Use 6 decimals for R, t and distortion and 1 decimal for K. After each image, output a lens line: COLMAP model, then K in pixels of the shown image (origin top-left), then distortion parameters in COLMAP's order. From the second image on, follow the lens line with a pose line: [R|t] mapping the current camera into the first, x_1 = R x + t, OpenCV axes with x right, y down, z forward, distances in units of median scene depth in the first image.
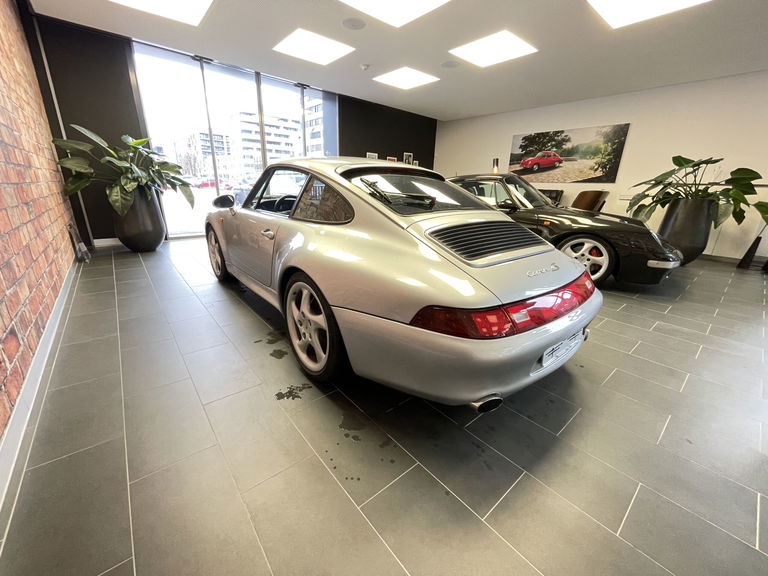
lens RADIAL K [[310.6, 0, 384.0], [0, 310.6, 288.0], [0, 0, 1]] dist [0.011248, -0.005438]
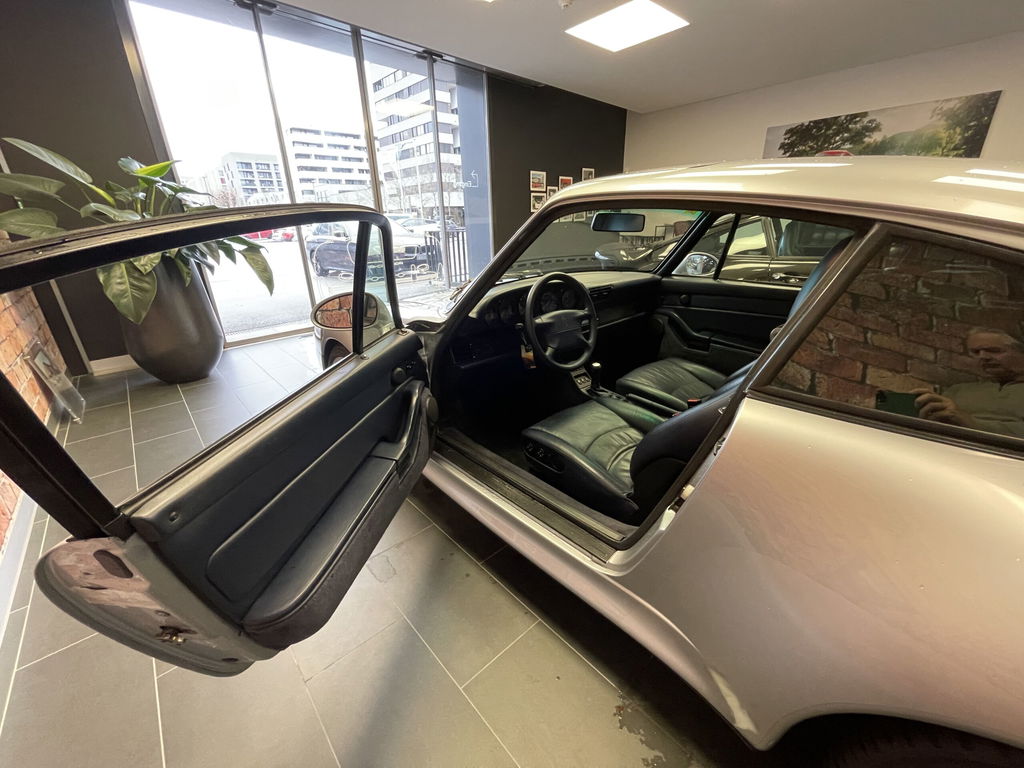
lens RADIAL K [[414.1, 0, 512.0], [0, 414.1, 384.0], [0, 0, 1]] dist [0.011248, -0.005438]
pose [[0.997507, -0.068598, 0.016534, -0.213108], [0.067570, 0.996125, 0.056302, -0.106387], [-0.020332, -0.055045, 0.998277, 0.261206]]
